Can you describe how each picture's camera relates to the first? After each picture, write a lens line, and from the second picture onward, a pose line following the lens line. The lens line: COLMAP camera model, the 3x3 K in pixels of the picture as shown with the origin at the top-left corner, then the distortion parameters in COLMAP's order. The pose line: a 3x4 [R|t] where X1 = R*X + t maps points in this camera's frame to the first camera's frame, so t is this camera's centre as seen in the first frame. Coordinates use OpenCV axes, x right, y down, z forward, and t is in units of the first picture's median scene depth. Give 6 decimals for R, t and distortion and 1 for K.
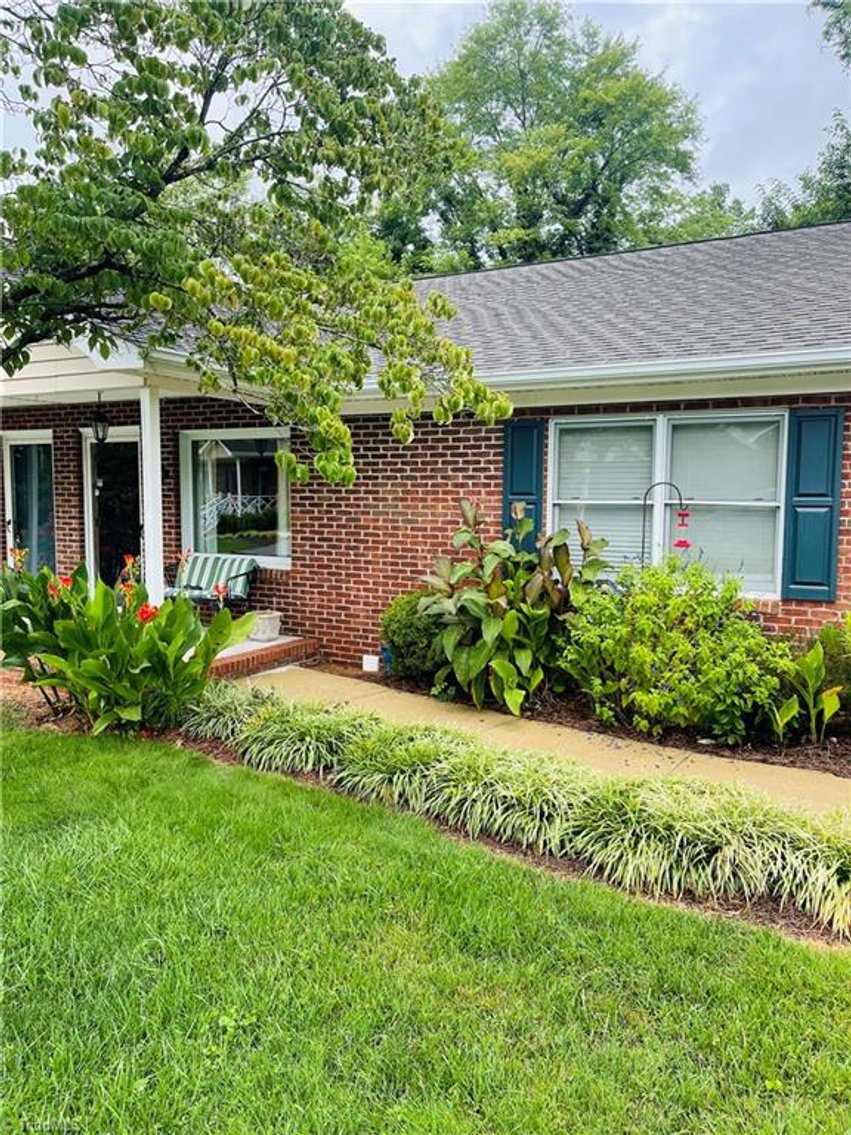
lens RADIAL K [[832.4, 0, 423.2], [0, 832.4, 569.4], [0, 0, 1]] dist [0.047736, -0.048383]
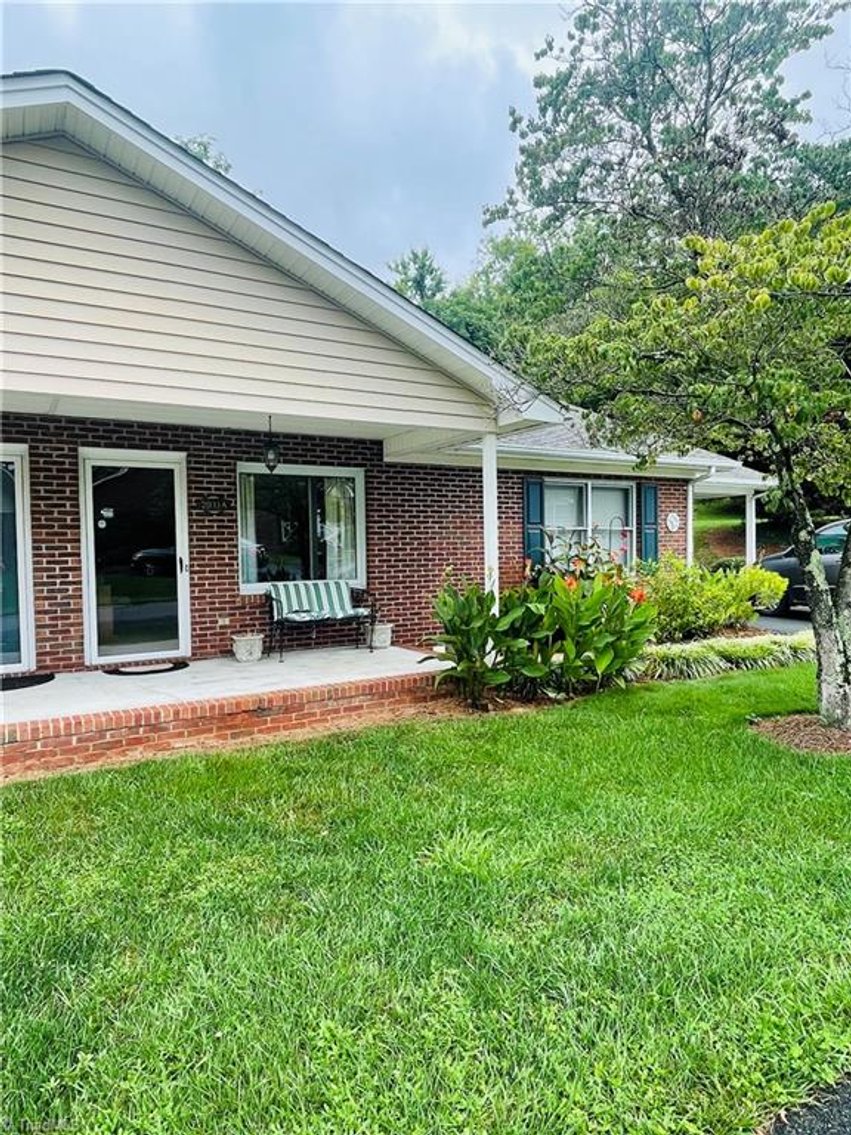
lens RADIAL K [[742.5, 0, 431.4], [0, 742.5, 565.0], [0, 0, 1]] dist [0.000766, -0.011804]
pose [[0.493041, -0.046700, 0.868752, -1.122597], [0.085606, 0.996317, 0.004974, -0.032403], [-0.865784, 0.071918, 0.495223, 0.434235]]
